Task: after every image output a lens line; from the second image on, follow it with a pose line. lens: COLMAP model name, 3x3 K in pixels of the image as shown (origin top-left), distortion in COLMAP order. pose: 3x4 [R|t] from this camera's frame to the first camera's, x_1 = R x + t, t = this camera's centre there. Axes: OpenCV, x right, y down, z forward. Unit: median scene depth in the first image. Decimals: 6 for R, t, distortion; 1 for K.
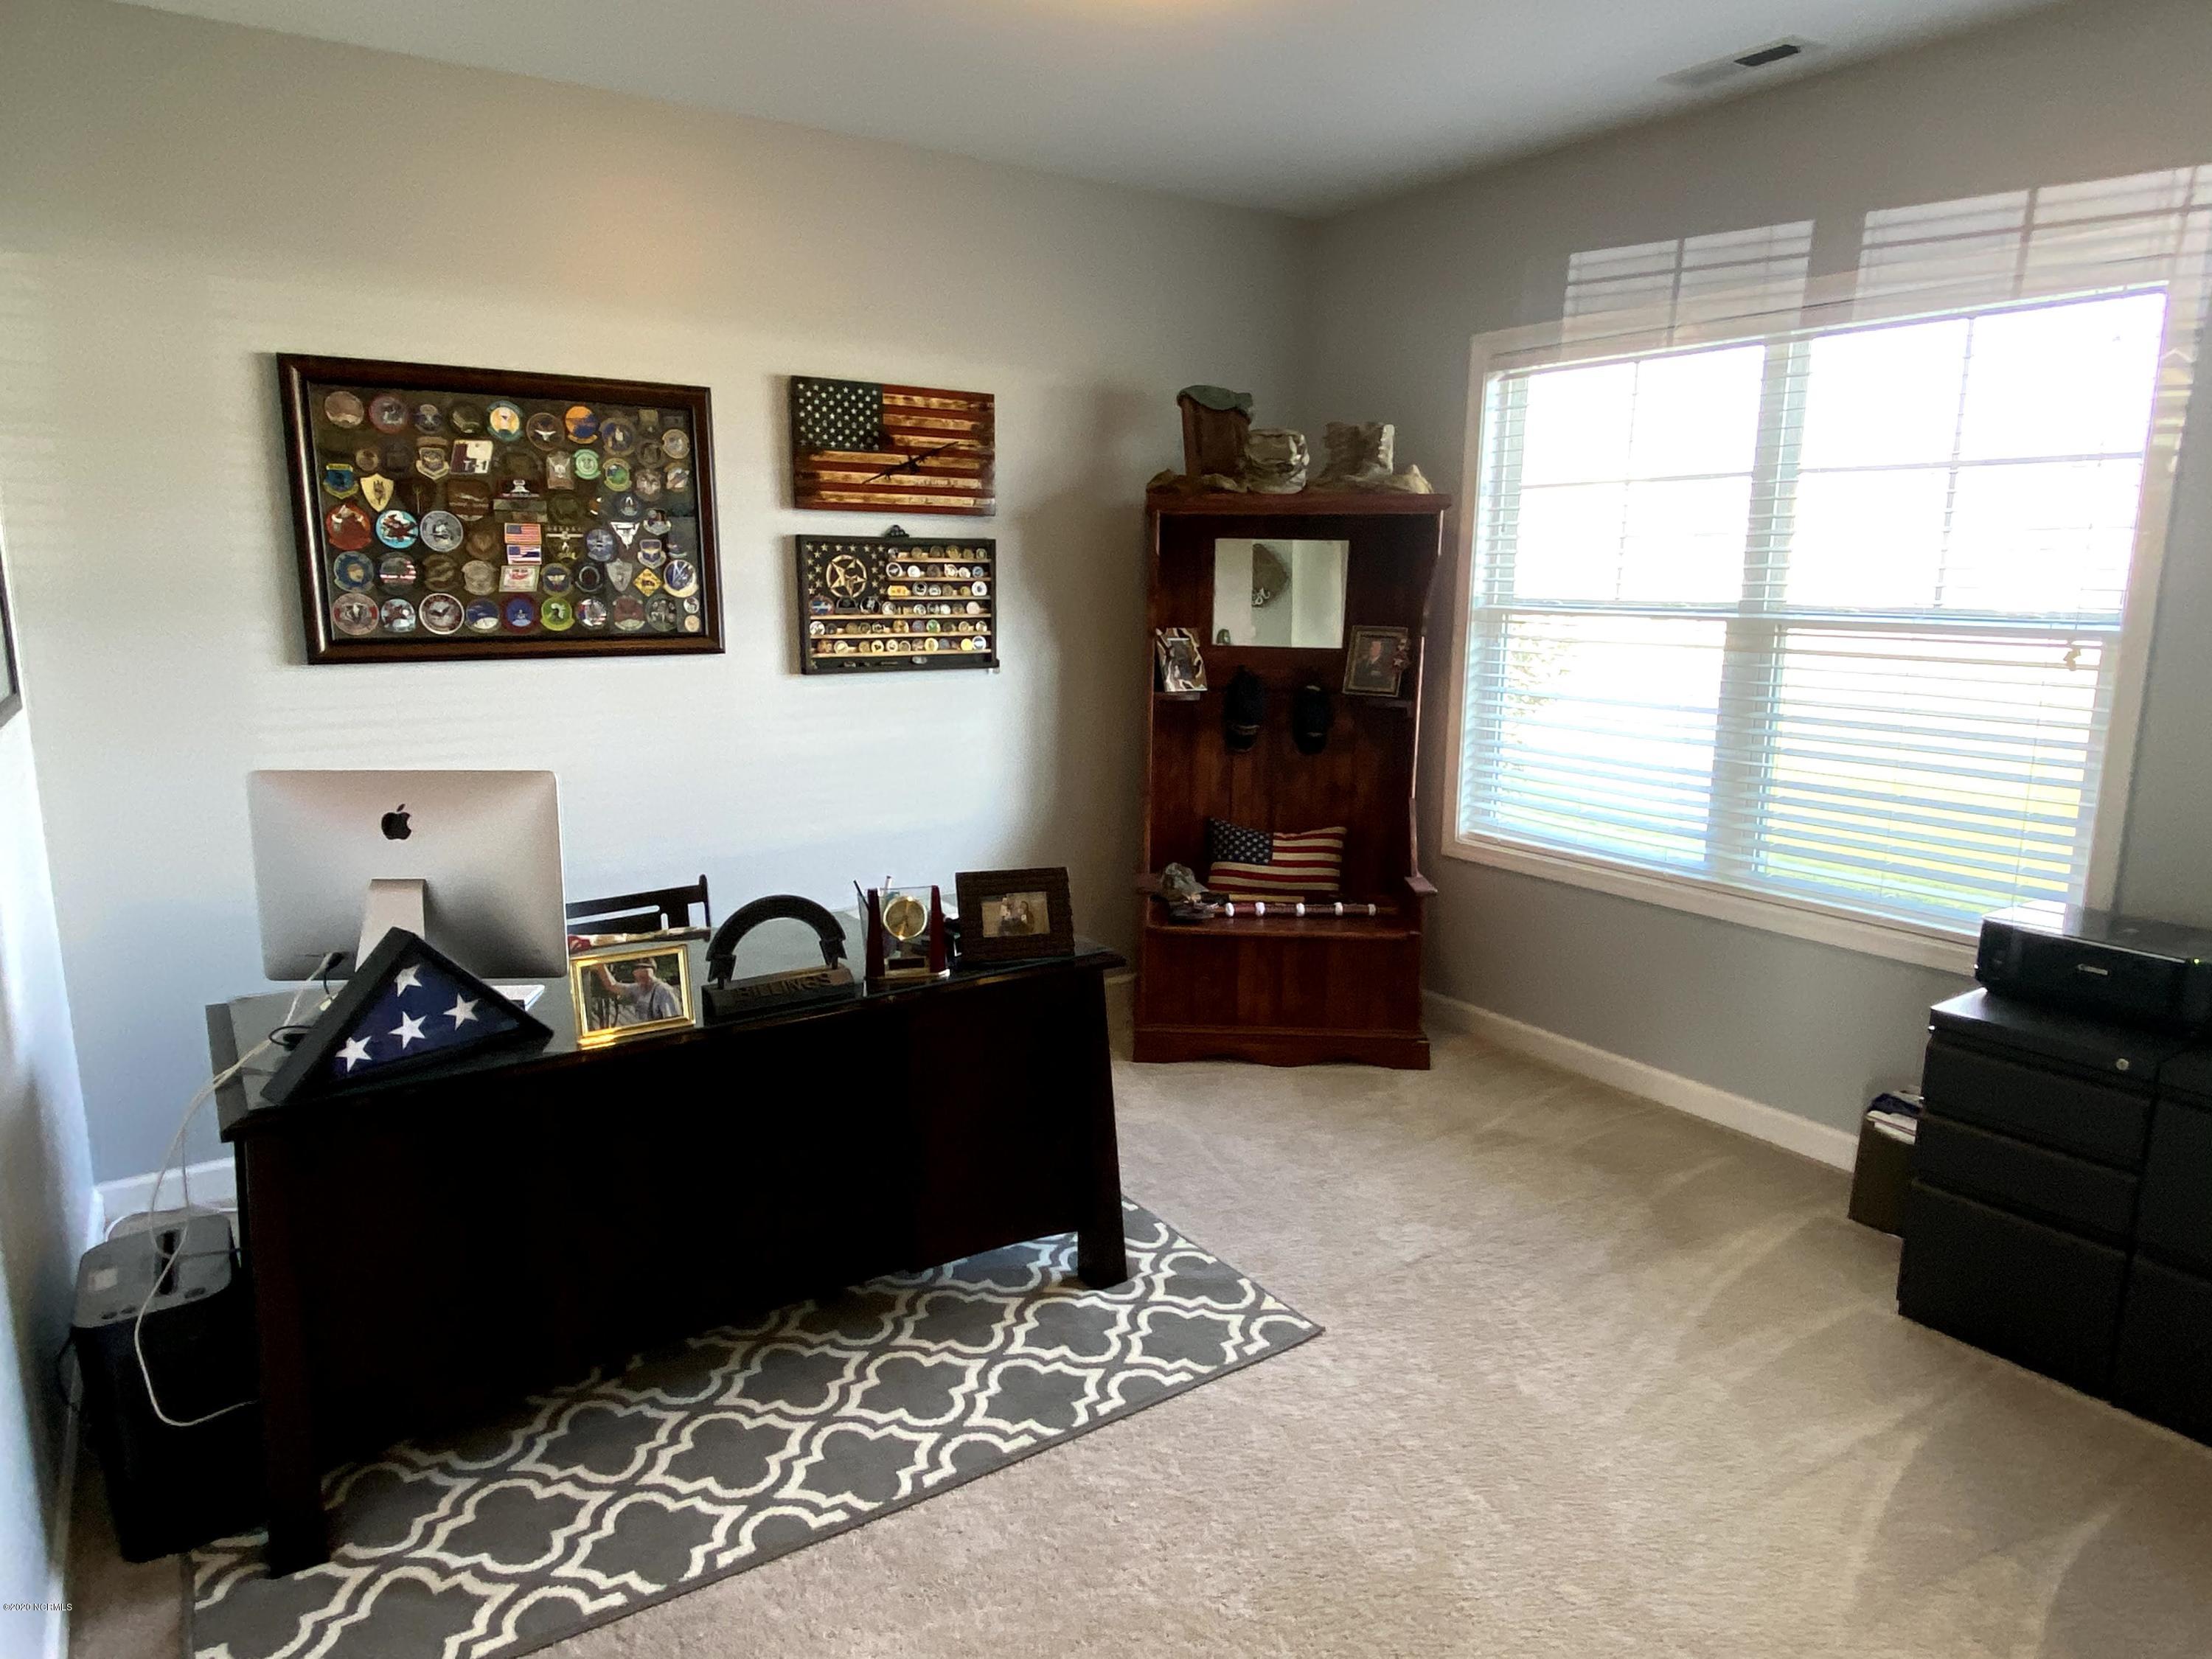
lens RADIAL K [[1375.5, 0, 1106.0], [0, 1375.5, 829.5], [0, 0, 1]] dist [0.105690, -0.128689]
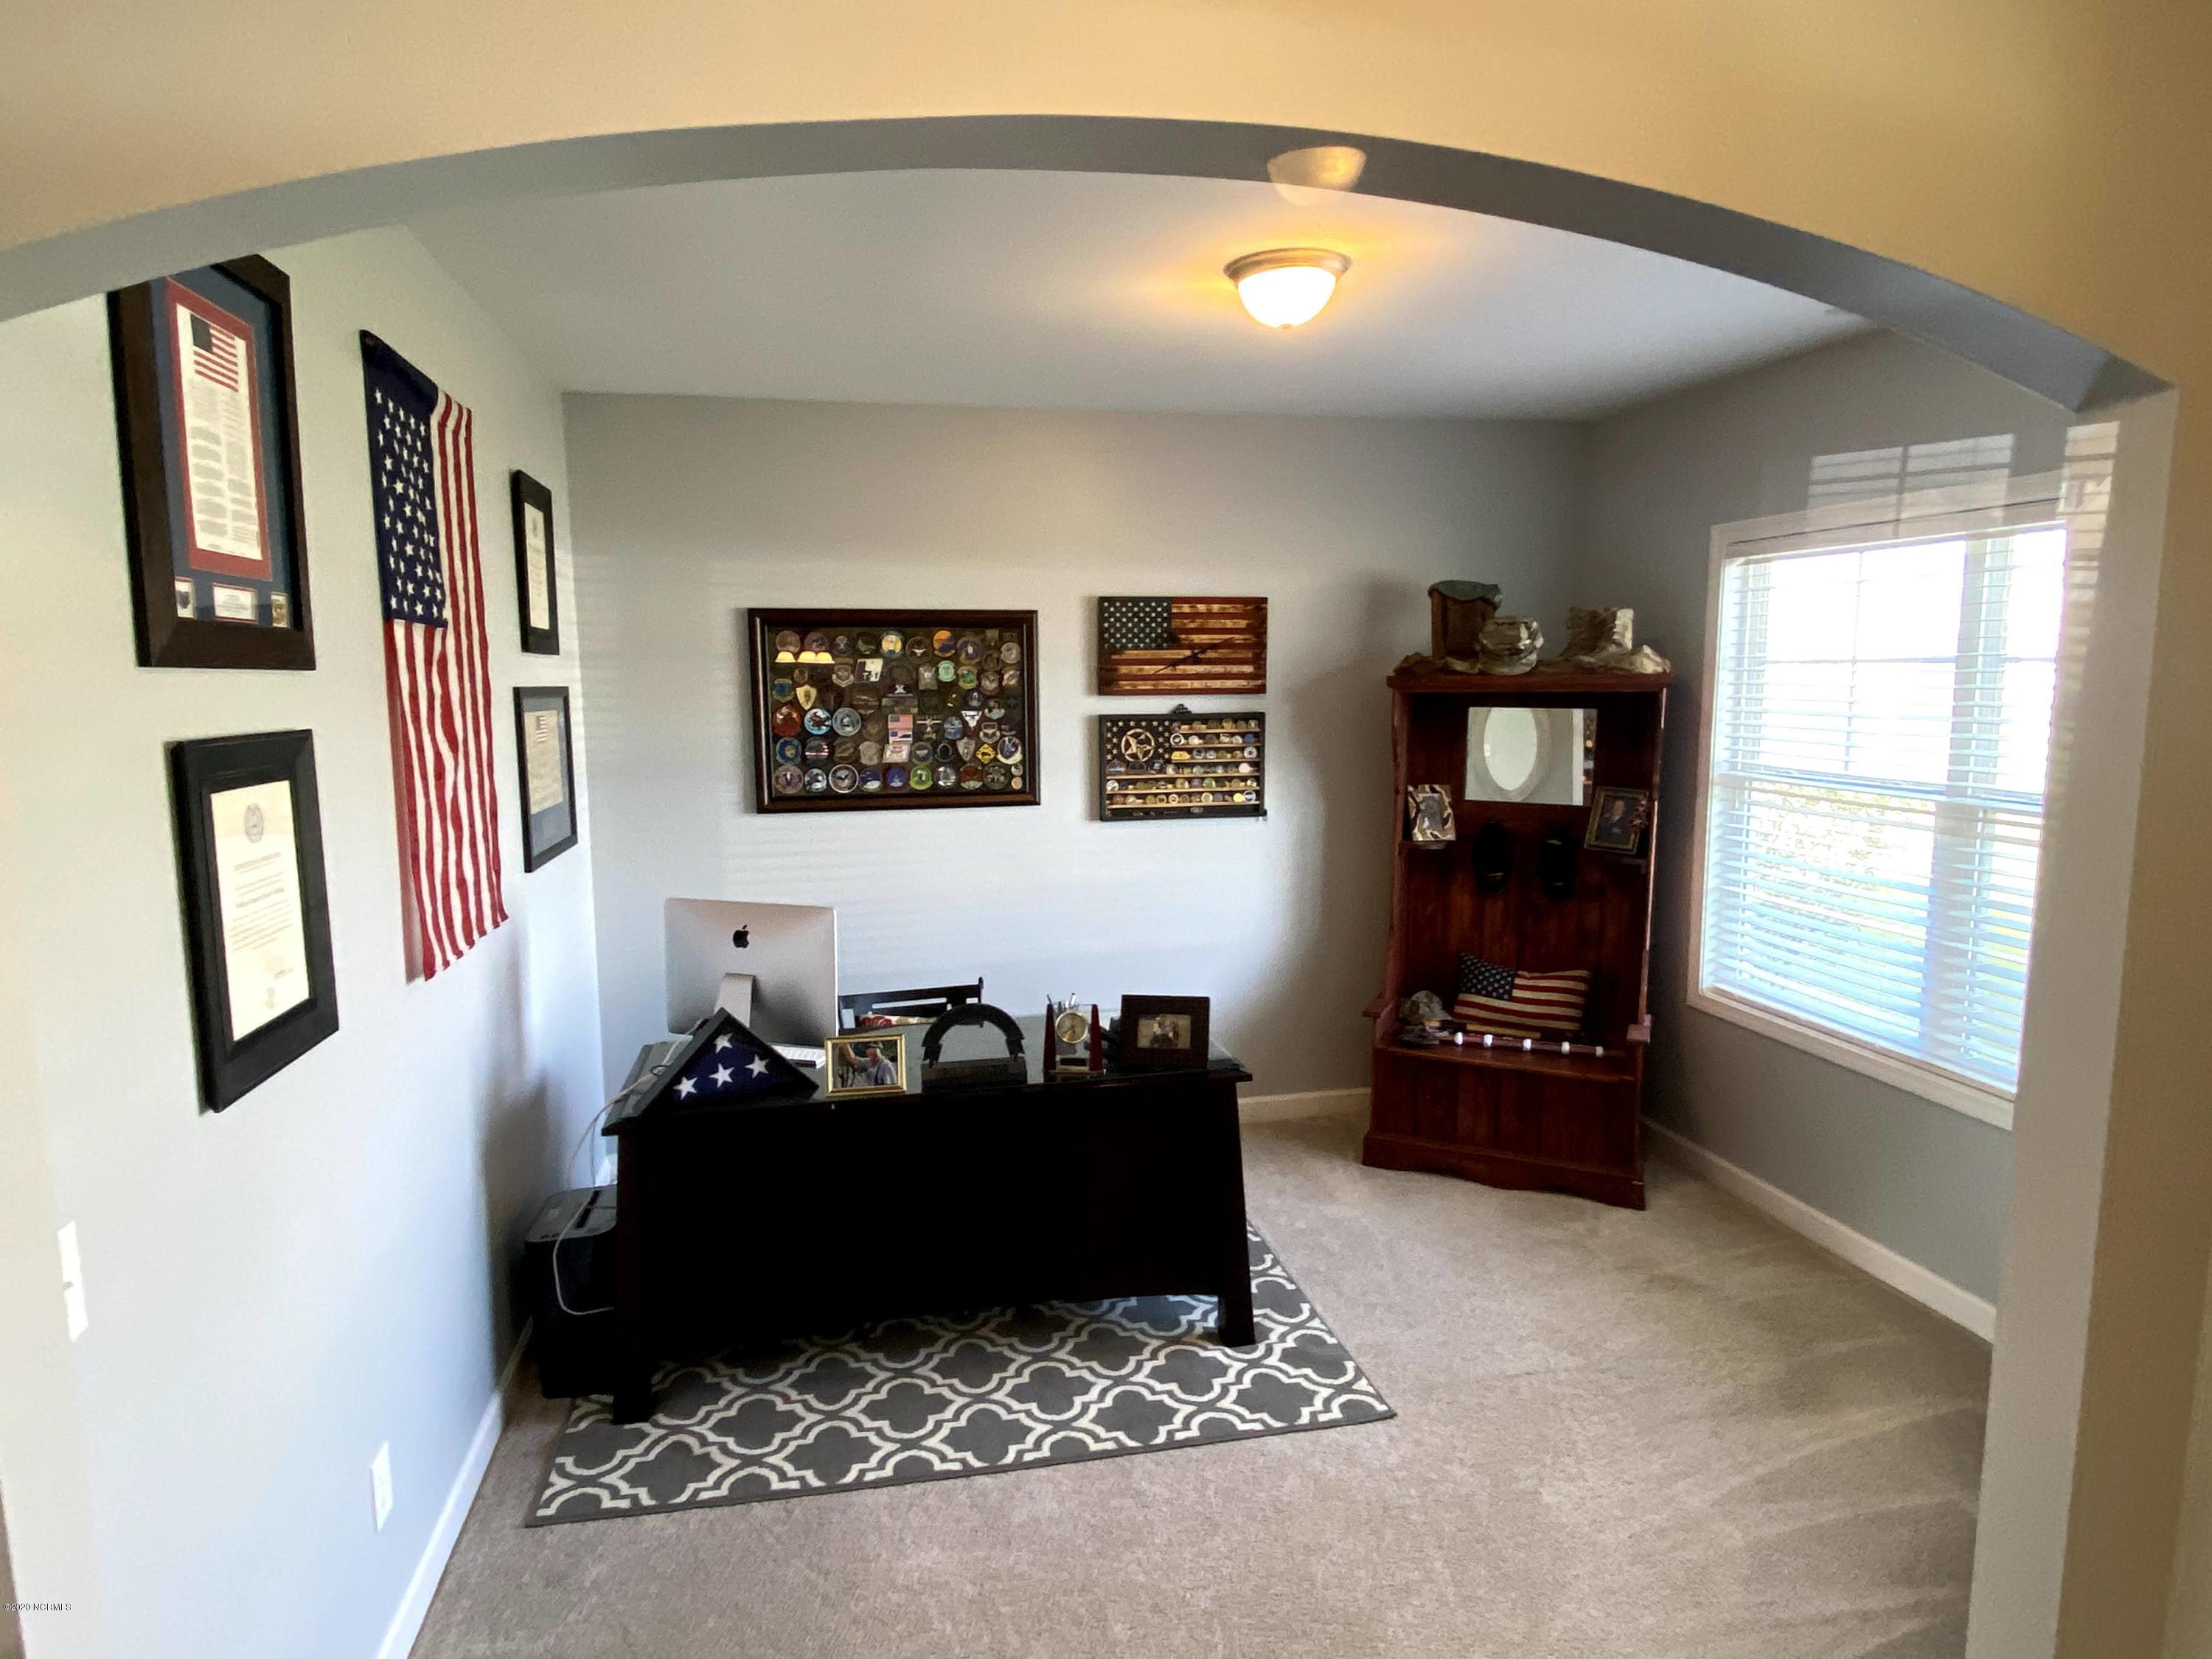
lens RADIAL K [[1272.7, 0, 1092.3], [0, 1272.7, 832.6], [0, 0, 1]] dist [0.135720, -0.187742]
pose [[0.928569, 0.035203, -0.369487, 0.245665], [-0.058754, 0.996882, -0.052679, -0.045173], [0.366480, 0.070625, 0.927742, -0.114455]]
